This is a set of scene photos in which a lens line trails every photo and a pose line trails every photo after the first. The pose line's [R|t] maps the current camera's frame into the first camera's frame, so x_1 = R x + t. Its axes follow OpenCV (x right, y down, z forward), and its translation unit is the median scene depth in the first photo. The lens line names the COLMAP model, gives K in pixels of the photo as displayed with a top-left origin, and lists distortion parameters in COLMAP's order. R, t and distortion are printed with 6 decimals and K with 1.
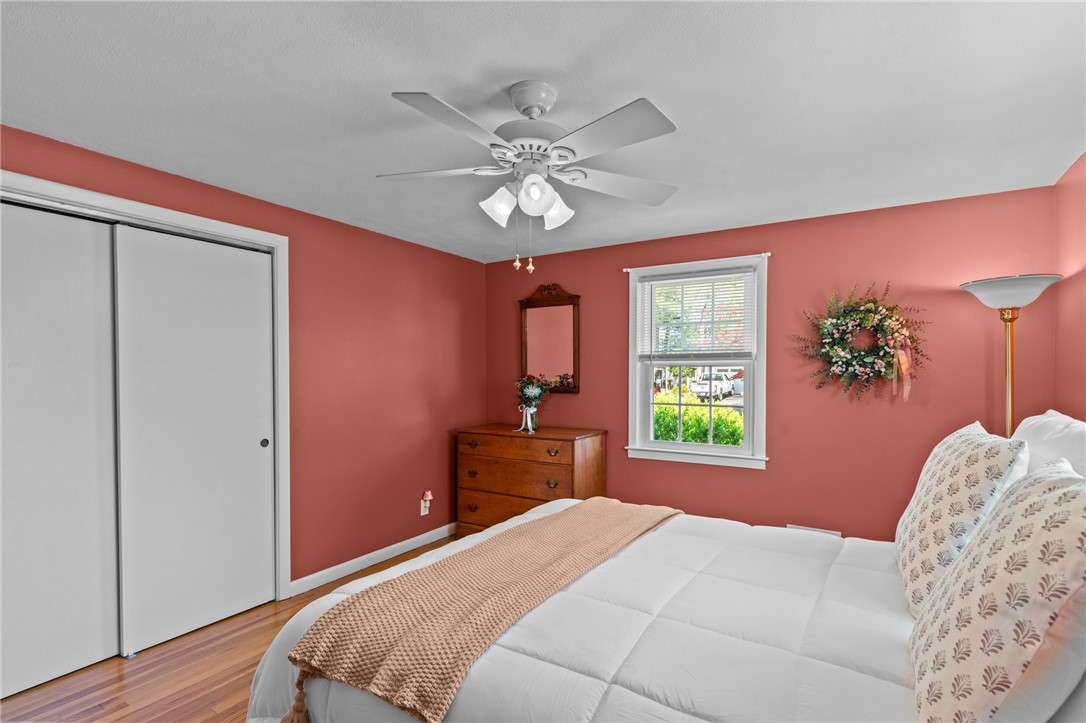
lens RADIAL K [[520.8, 0, 543.3], [0, 520.8, 382.3], [0, 0, 1]] dist [0.003518, -0.002206]
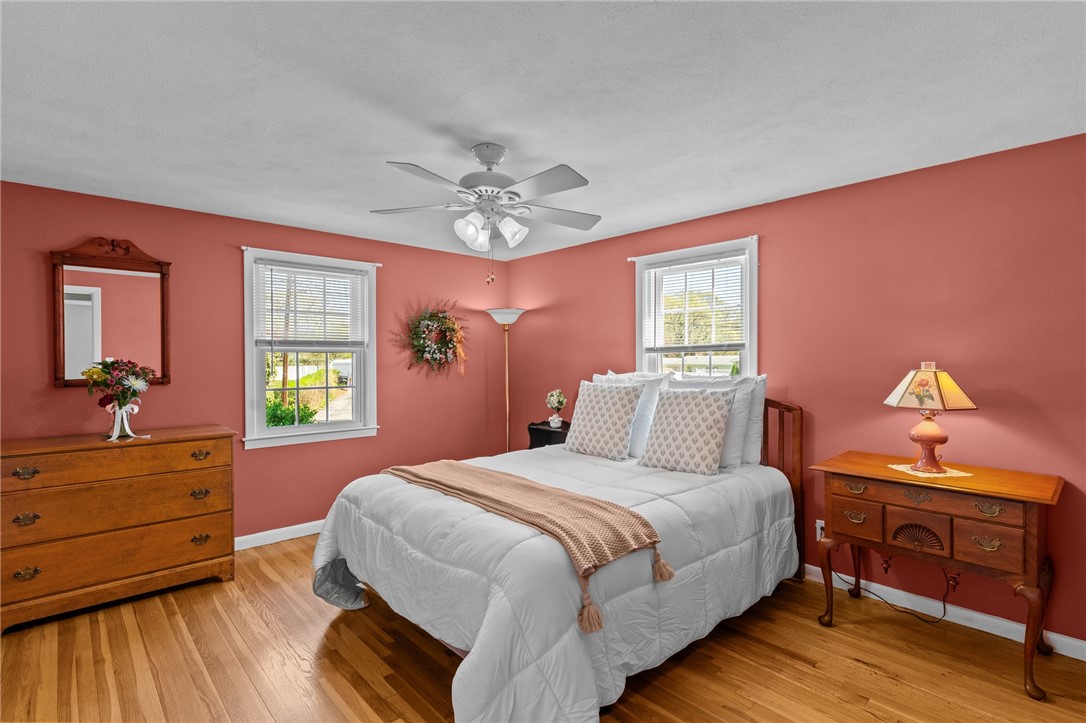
lens RADIAL K [[520.8, 0, 543.5], [0, 520.8, 359.0], [0, 0, 1]] dist [0.003518, -0.002206]
pose [[0.272010, -0.004141, 0.962285, -0.622633], [0.016232, 0.999868, -0.000286, -0.008942], [-0.962157, 0.015698, 0.272042, 0.249912]]
